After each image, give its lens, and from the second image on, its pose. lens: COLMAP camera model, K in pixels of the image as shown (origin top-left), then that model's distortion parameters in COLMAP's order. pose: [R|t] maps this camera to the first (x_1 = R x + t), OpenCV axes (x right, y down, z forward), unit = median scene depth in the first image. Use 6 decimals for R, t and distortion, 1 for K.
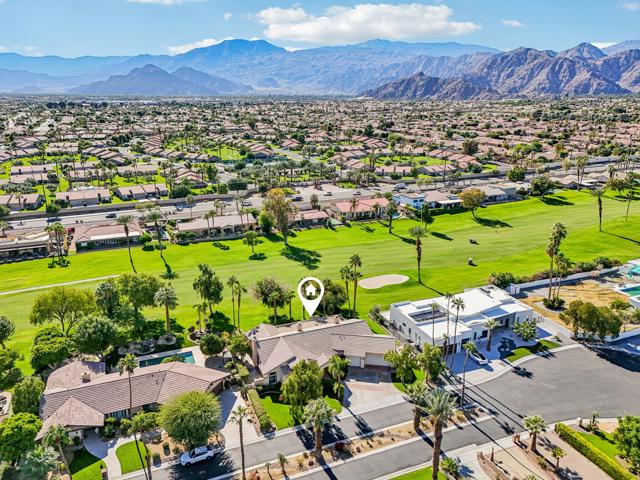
lens RADIAL K [[484.2, 0, 317.8], [0, 484.2, 244.6], [0, 0, 1]] dist [0.059544, -0.045407]
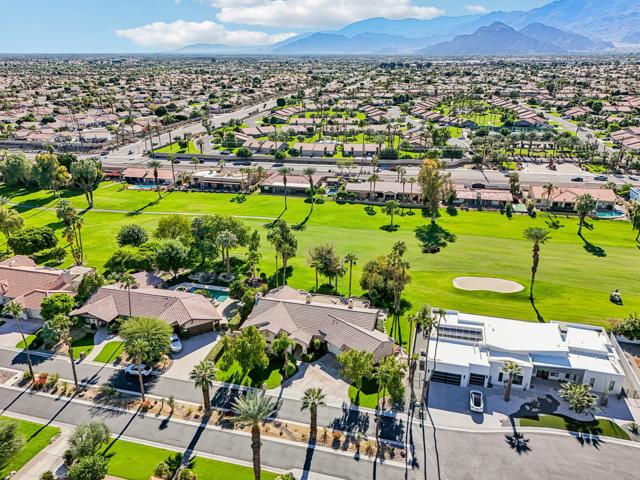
lens RADIAL K [[484.2, 0, 319.9], [0, 484.2, 238.0], [0, 0, 1]] dist [0.059544, -0.045407]
pose [[0.792845, 0.212840, -0.571048, 0.335112], [-0.177577, 0.977053, 0.117617, -0.045376], [0.582978, 0.008153, 0.812447, 0.141180]]
